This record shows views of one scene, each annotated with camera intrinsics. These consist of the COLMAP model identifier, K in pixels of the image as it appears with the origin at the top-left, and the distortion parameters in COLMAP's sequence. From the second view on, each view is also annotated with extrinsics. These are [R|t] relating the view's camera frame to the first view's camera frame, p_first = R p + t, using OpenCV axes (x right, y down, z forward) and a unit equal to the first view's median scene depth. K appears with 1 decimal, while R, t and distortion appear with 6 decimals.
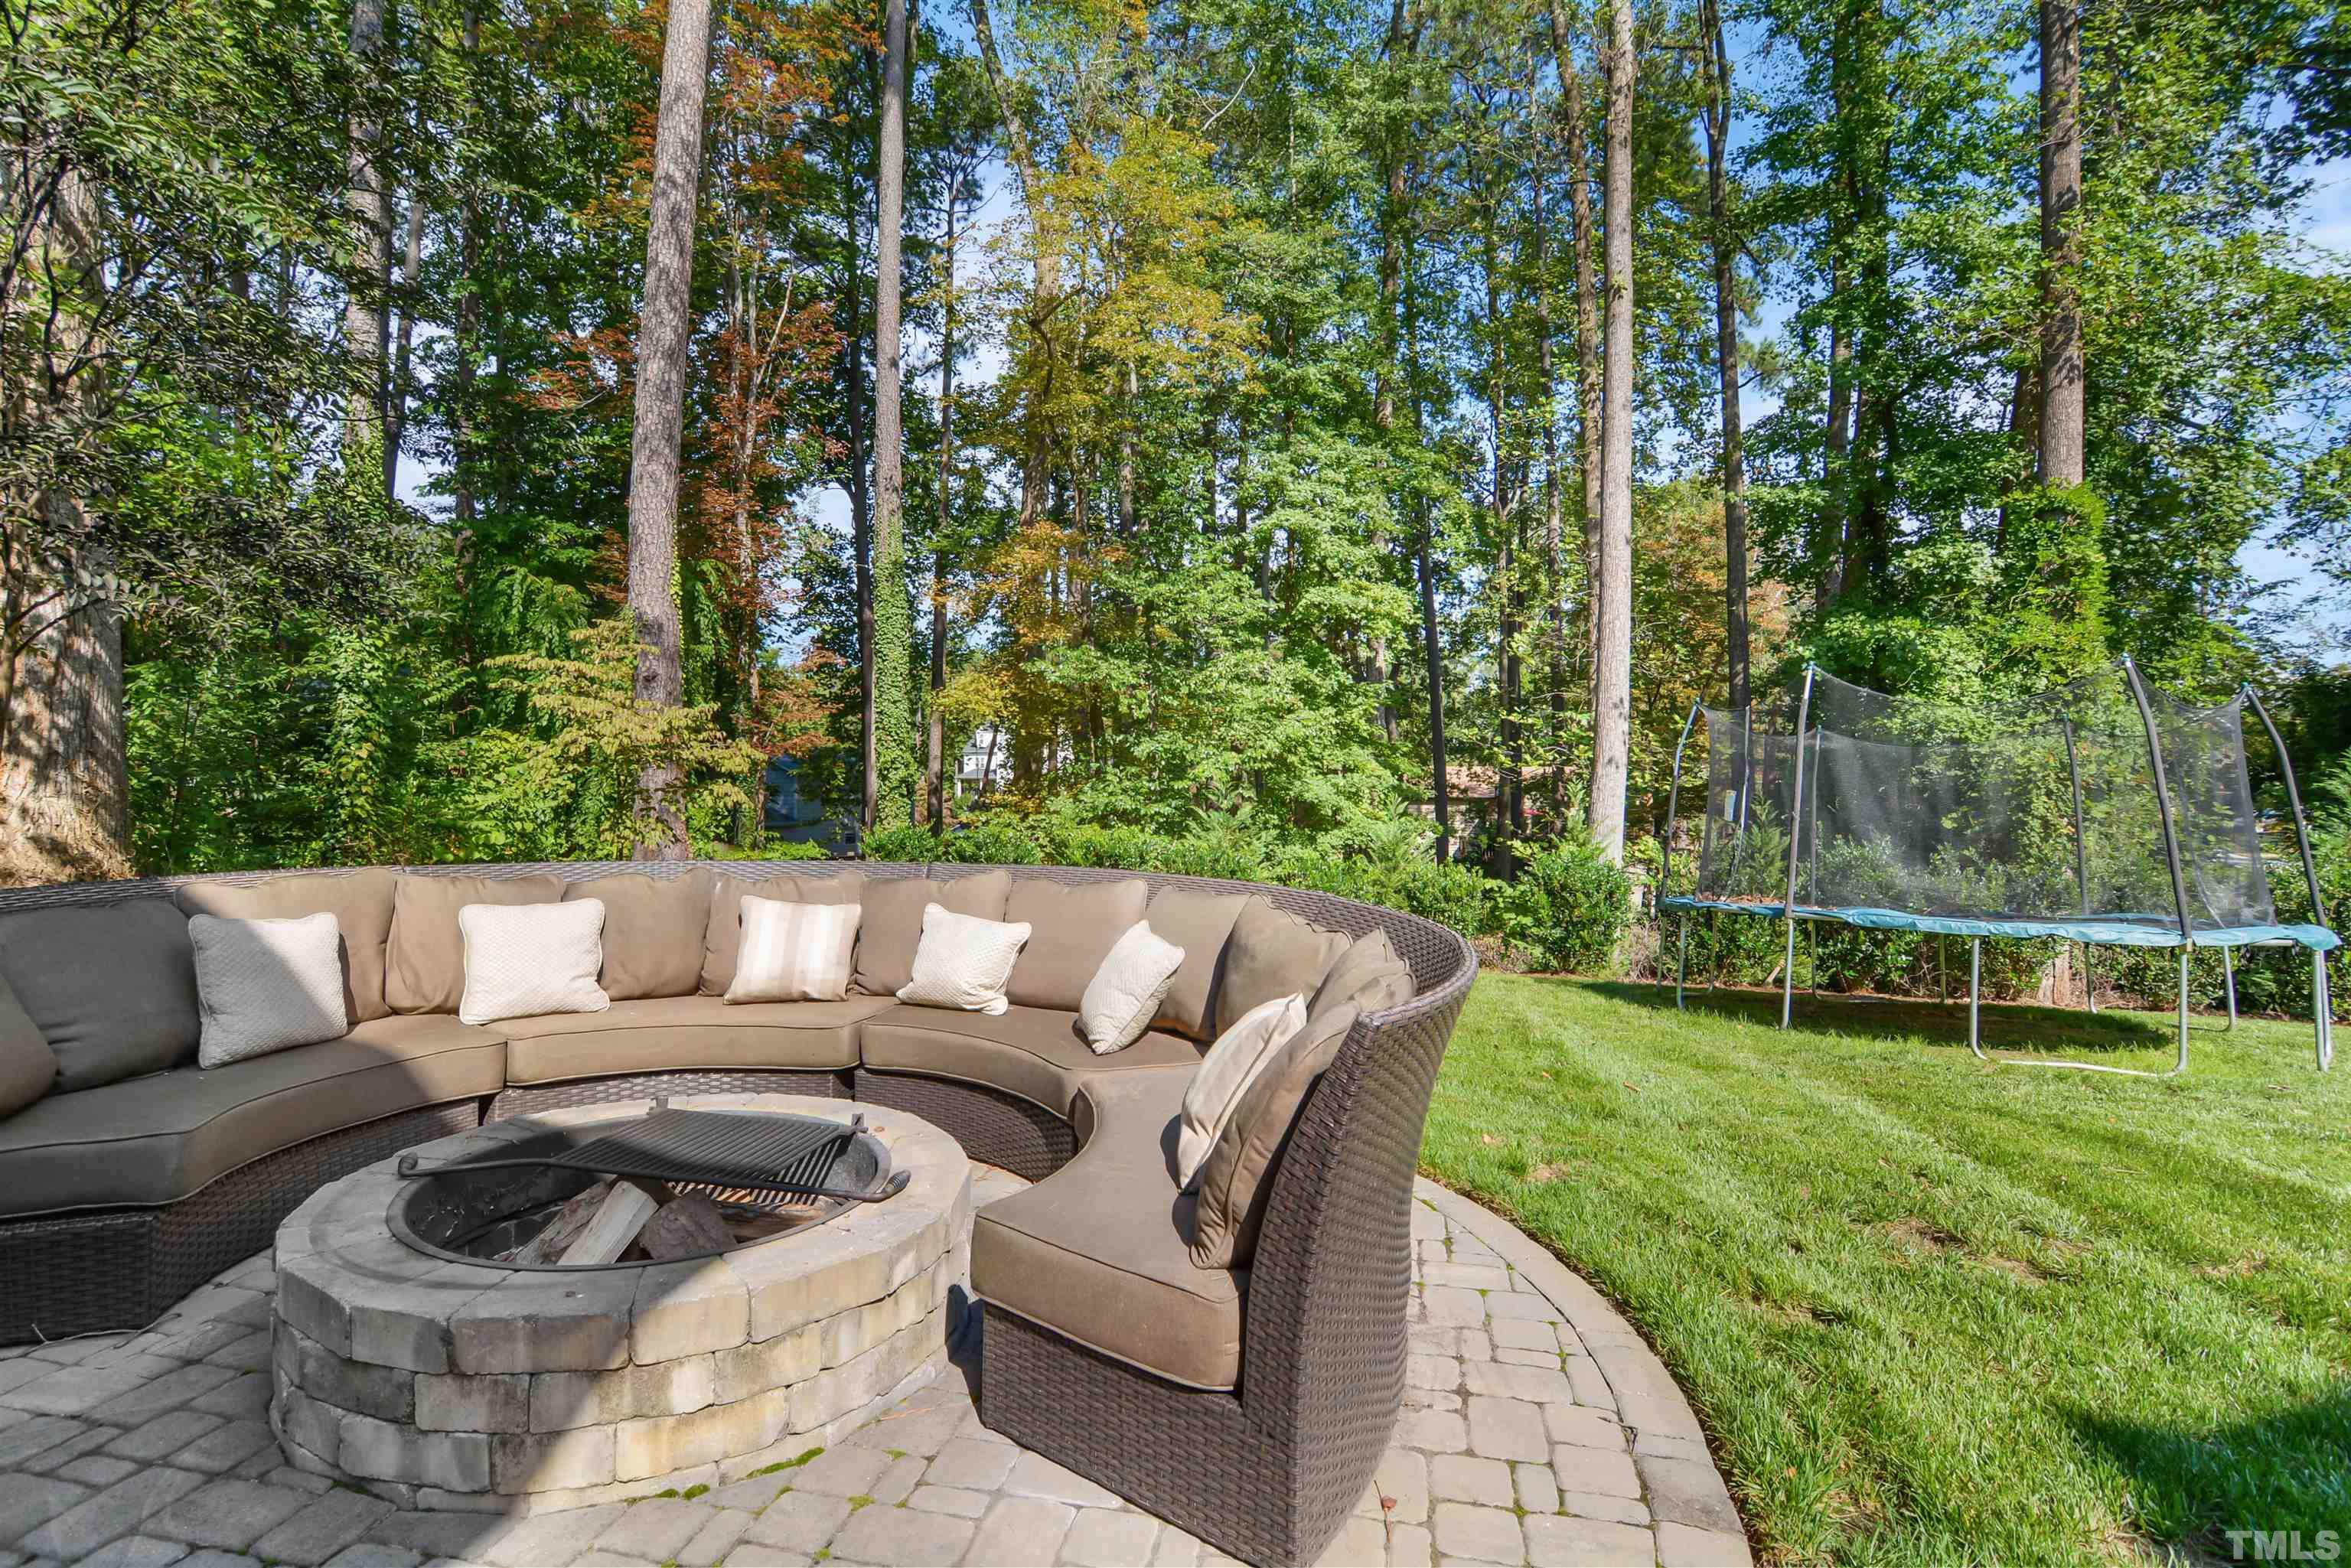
lens RADIAL K [[1102.3, 0, 1175.5], [0, 1102.3, 784.0], [0, 0, 1]] dist [0.017798, -0.000018]
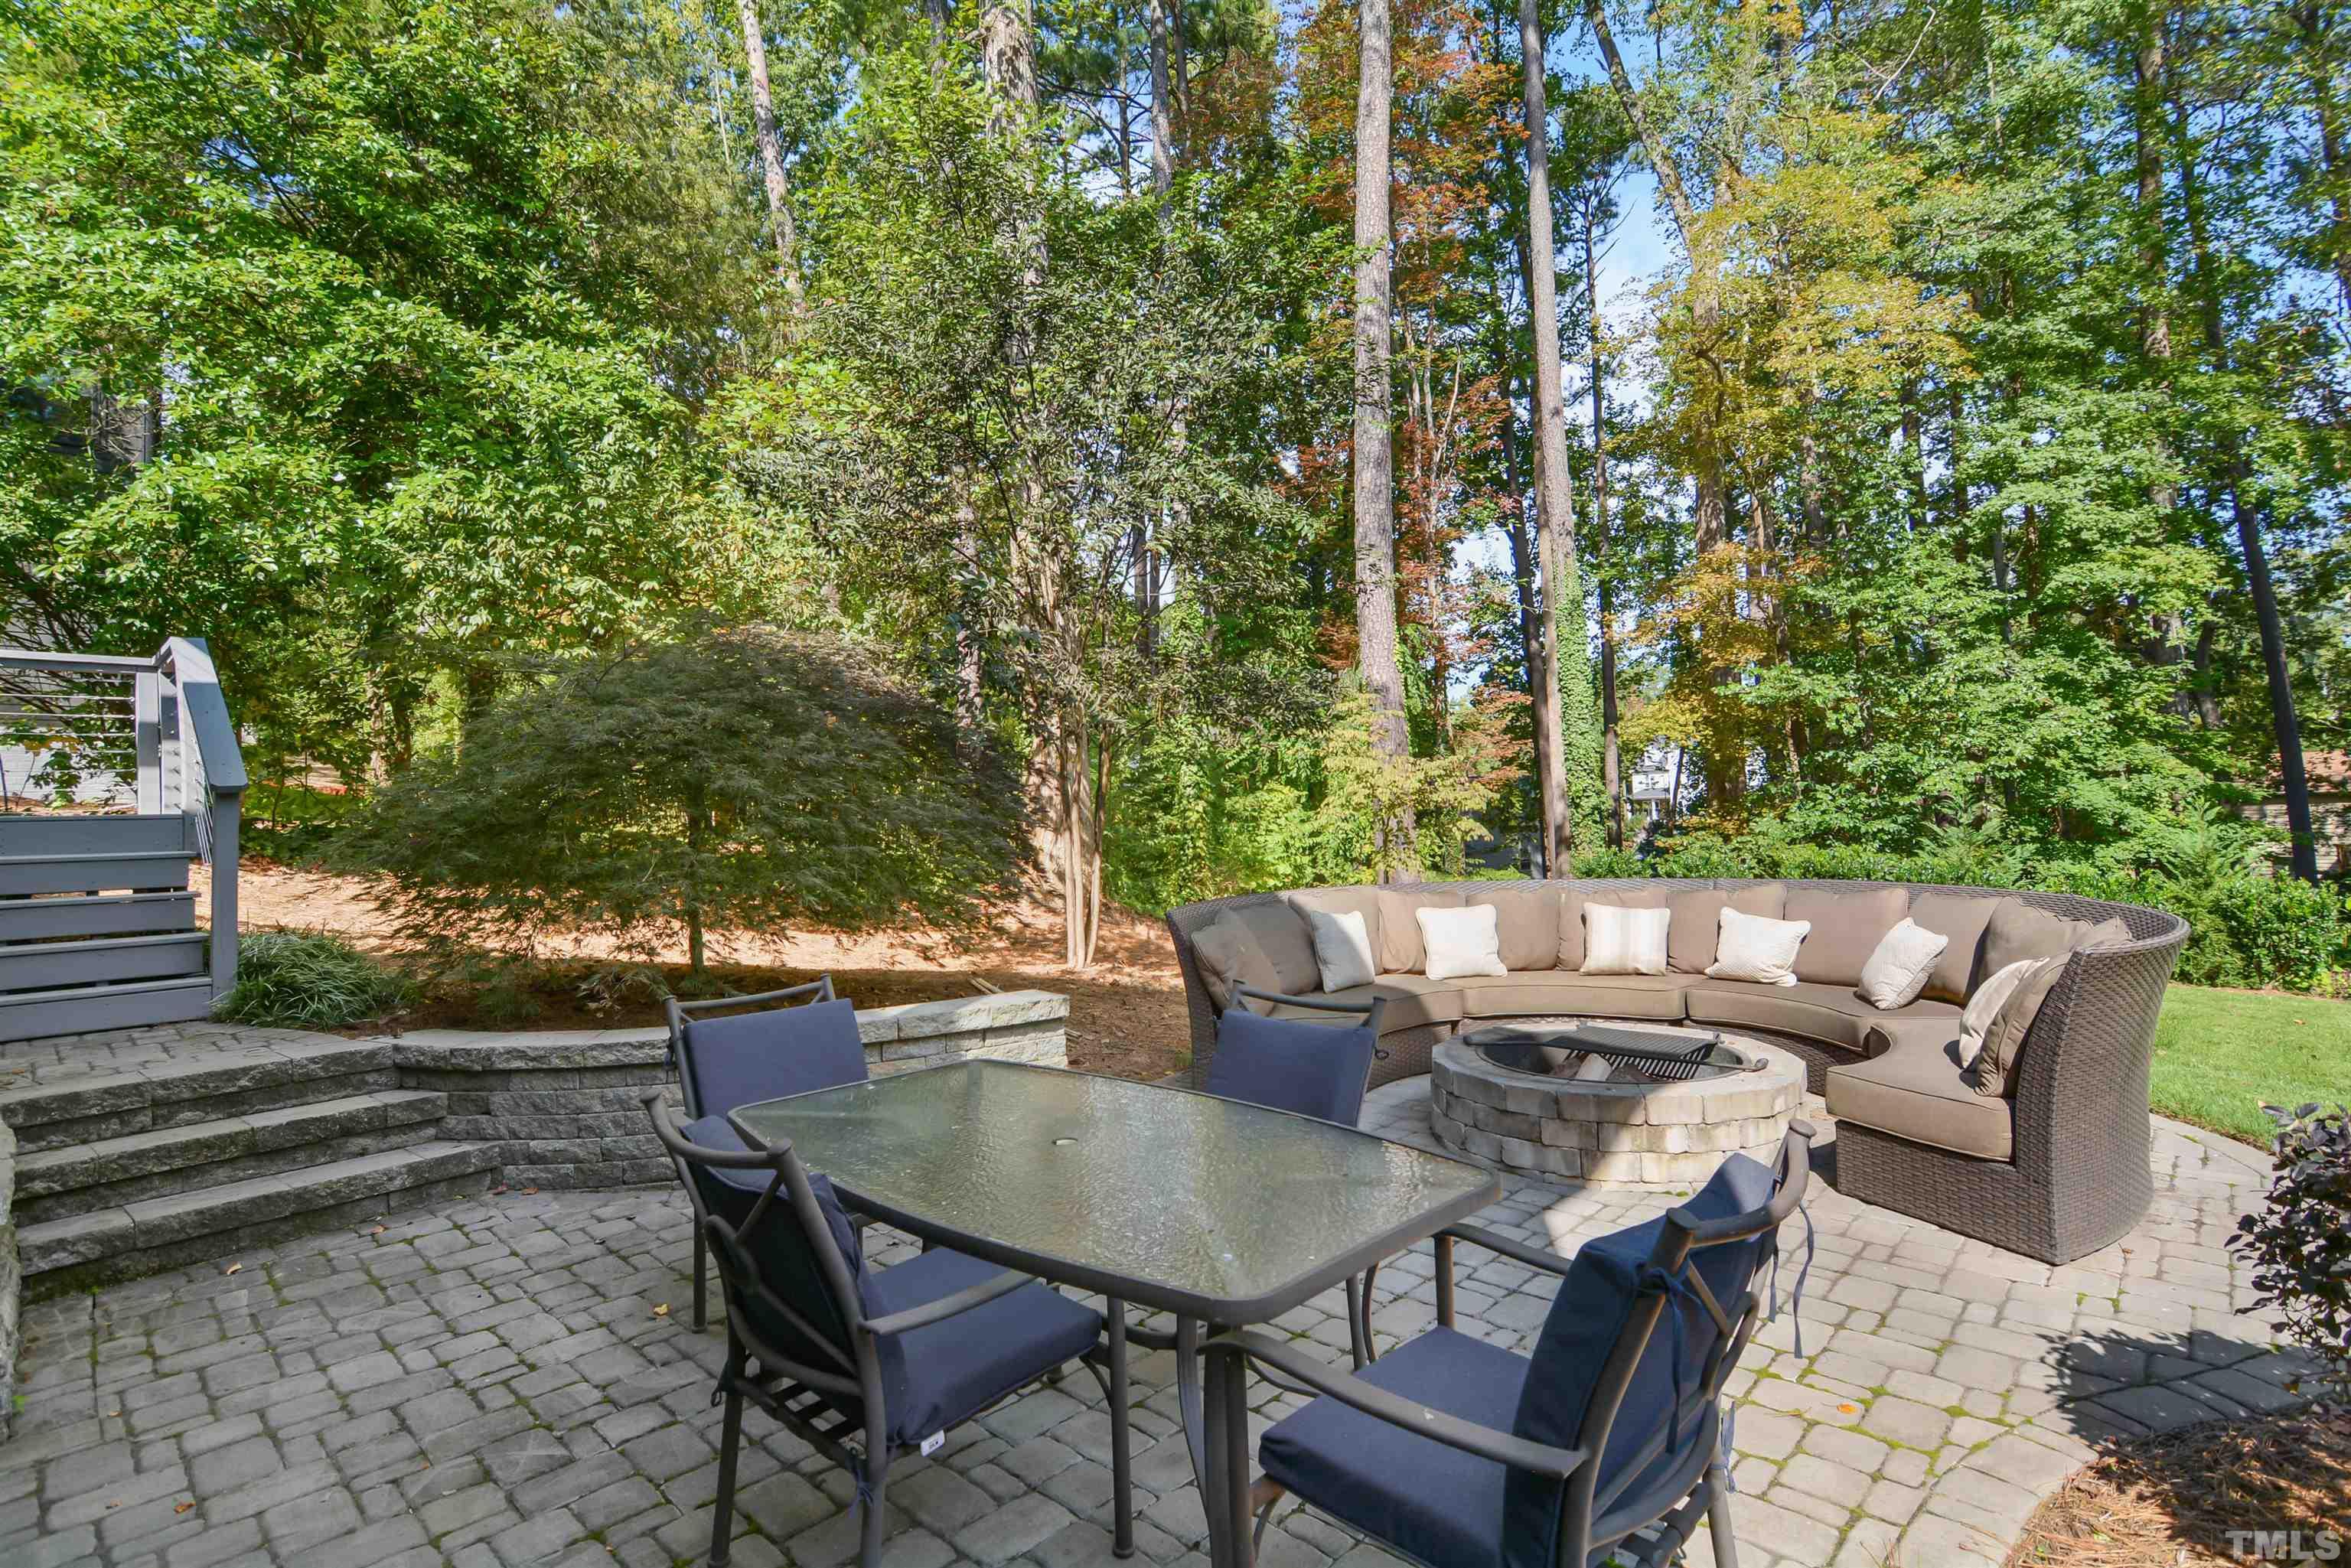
lens RADIAL K [[1151.7, 0, 1171.9], [0, 1151.7, 769.4], [0, 0, 1]] dist [-0.028262, 0.012073]
pose [[0.846462, -0.063961, -0.528593, -0.009231], [0.046215, 0.997838, -0.046733, -0.007480], [0.530440, 0.015129, 0.847588, -0.144243]]
